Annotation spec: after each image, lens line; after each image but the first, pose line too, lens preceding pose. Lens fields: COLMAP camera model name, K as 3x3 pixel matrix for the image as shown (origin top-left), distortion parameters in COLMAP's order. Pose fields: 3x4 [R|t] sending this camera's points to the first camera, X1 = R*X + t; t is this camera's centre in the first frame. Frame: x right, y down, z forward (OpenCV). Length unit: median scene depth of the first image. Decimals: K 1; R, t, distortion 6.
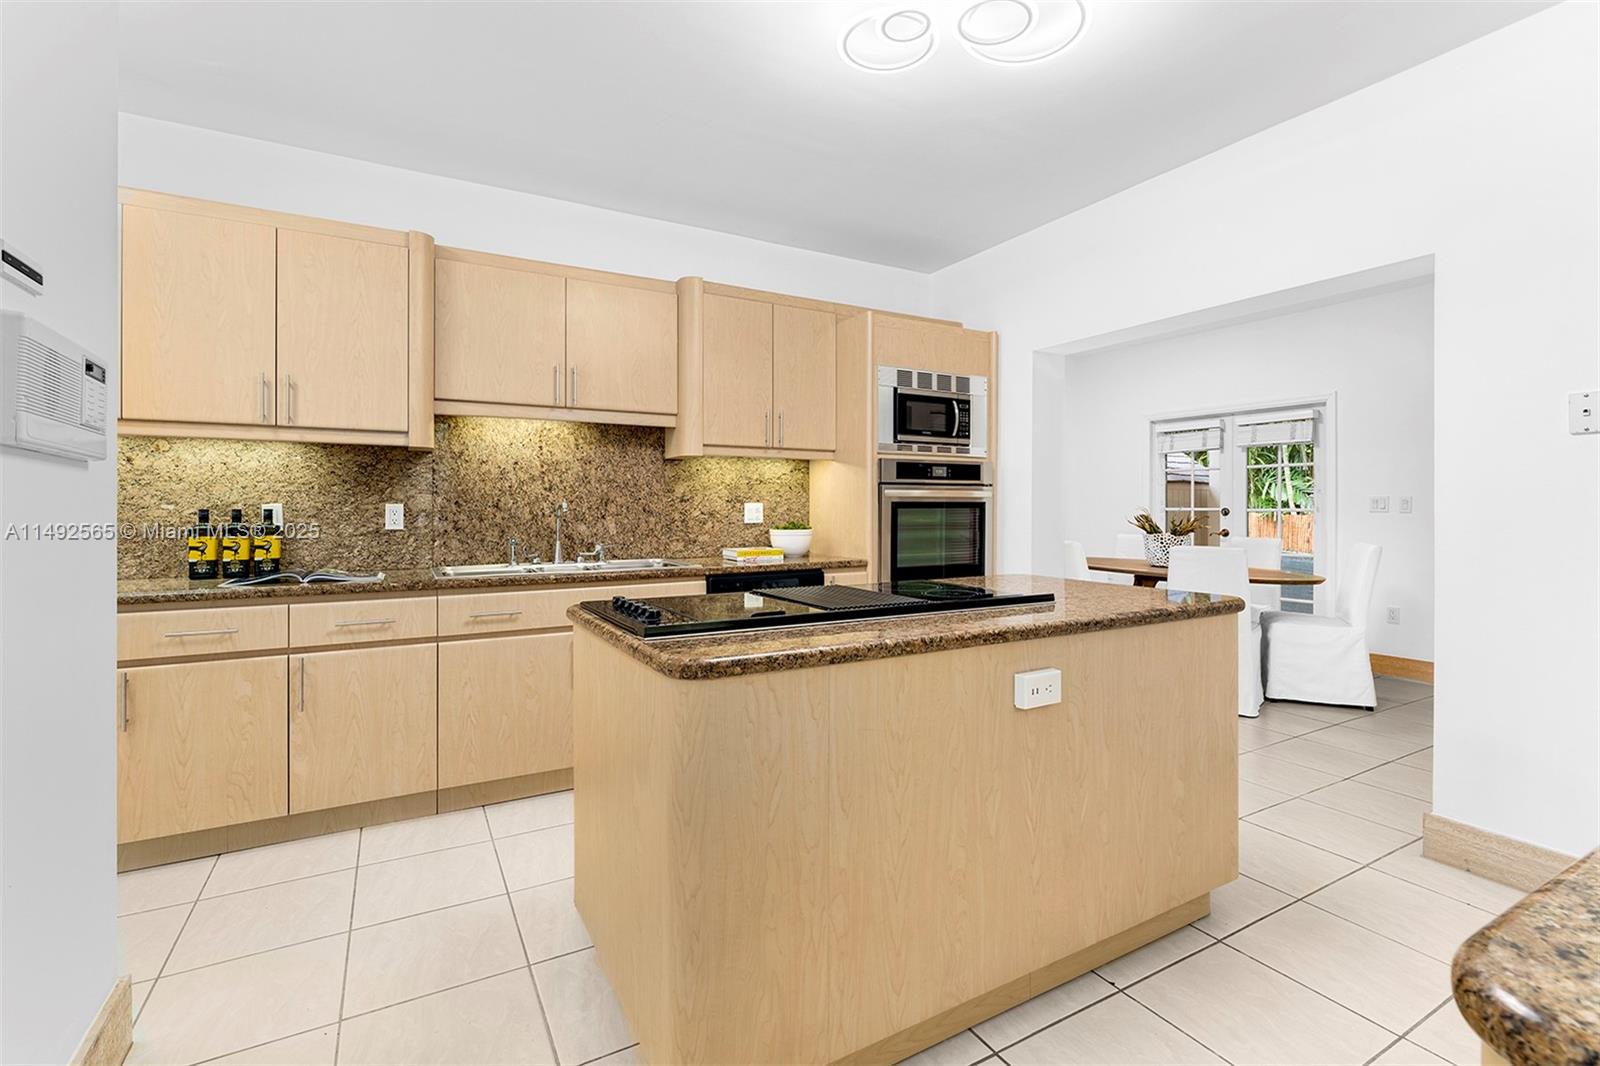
lens RADIAL K [[674.2, 0, 792.8], [0, 674.2, 511.3], [0, 0, 1]] dist [-0.001729, -0.000179]
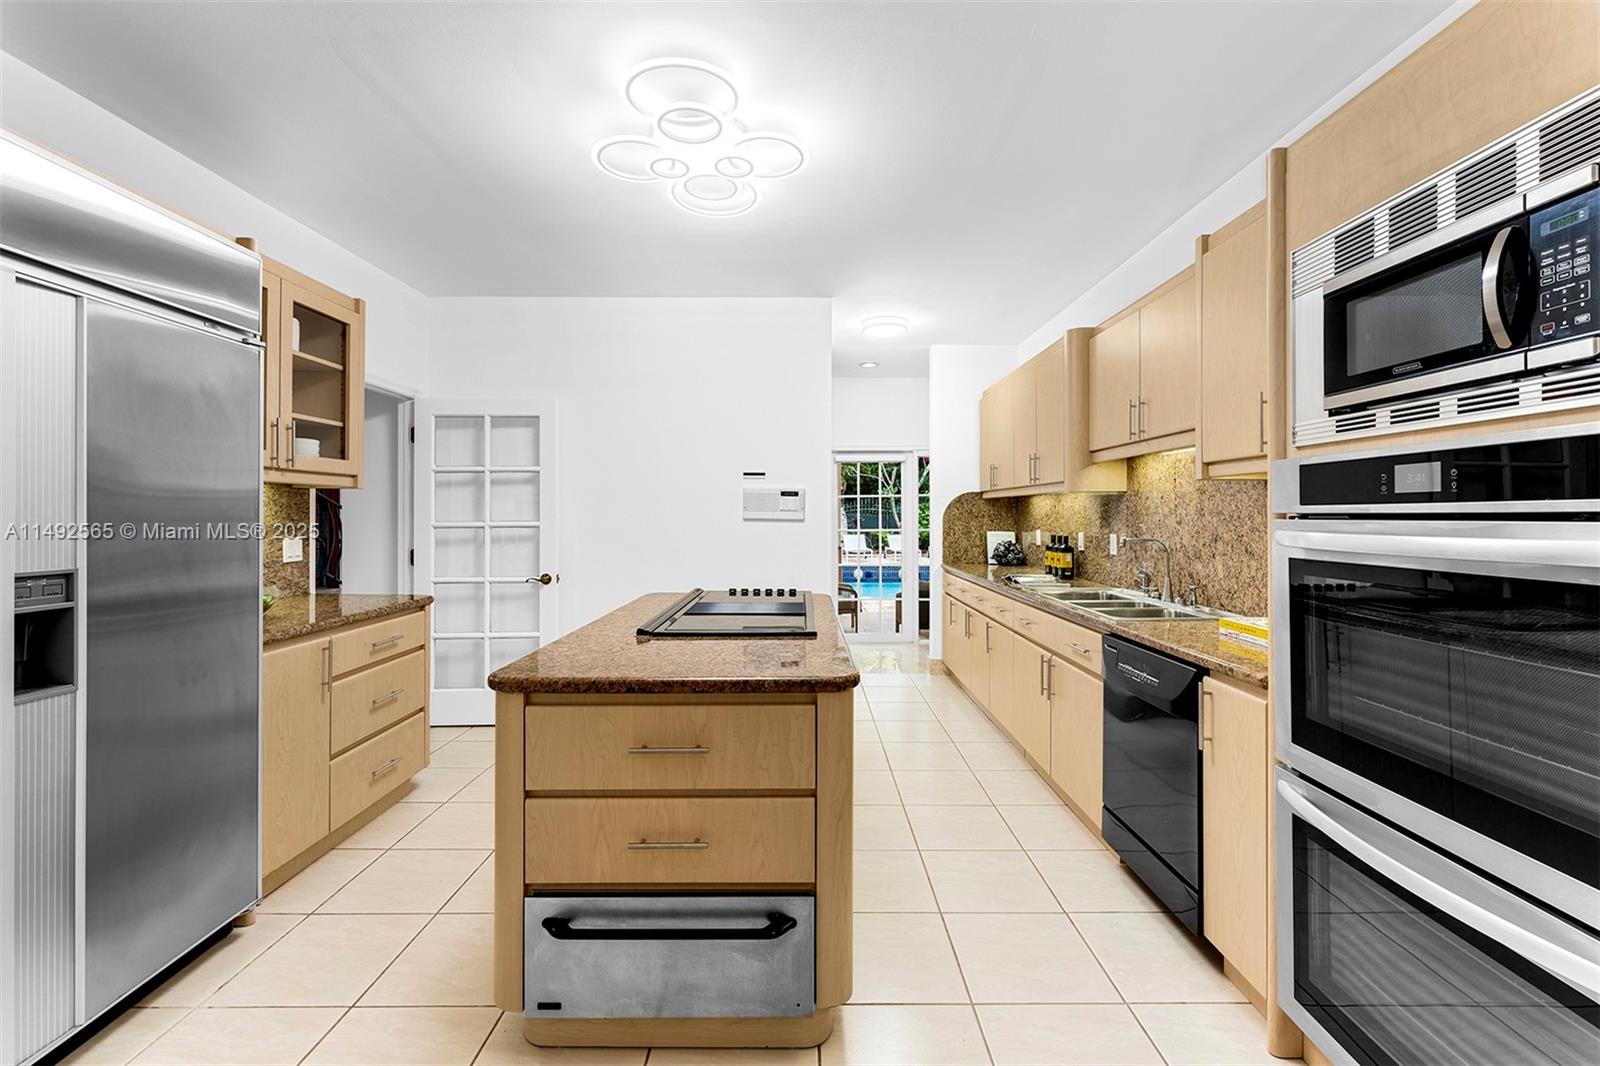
lens RADIAL K [[674.2, 0, 792.8], [0, 674.2, 511.3], [0, 0, 1]] dist [-0.001729, -0.000179]
pose [[-0.502597, -0.003096, -0.864515, 0.672515], [-0.000735, 0.999995, -0.003154, -0.042128], [0.864521, -0.000950, -0.502596, 0.920924]]
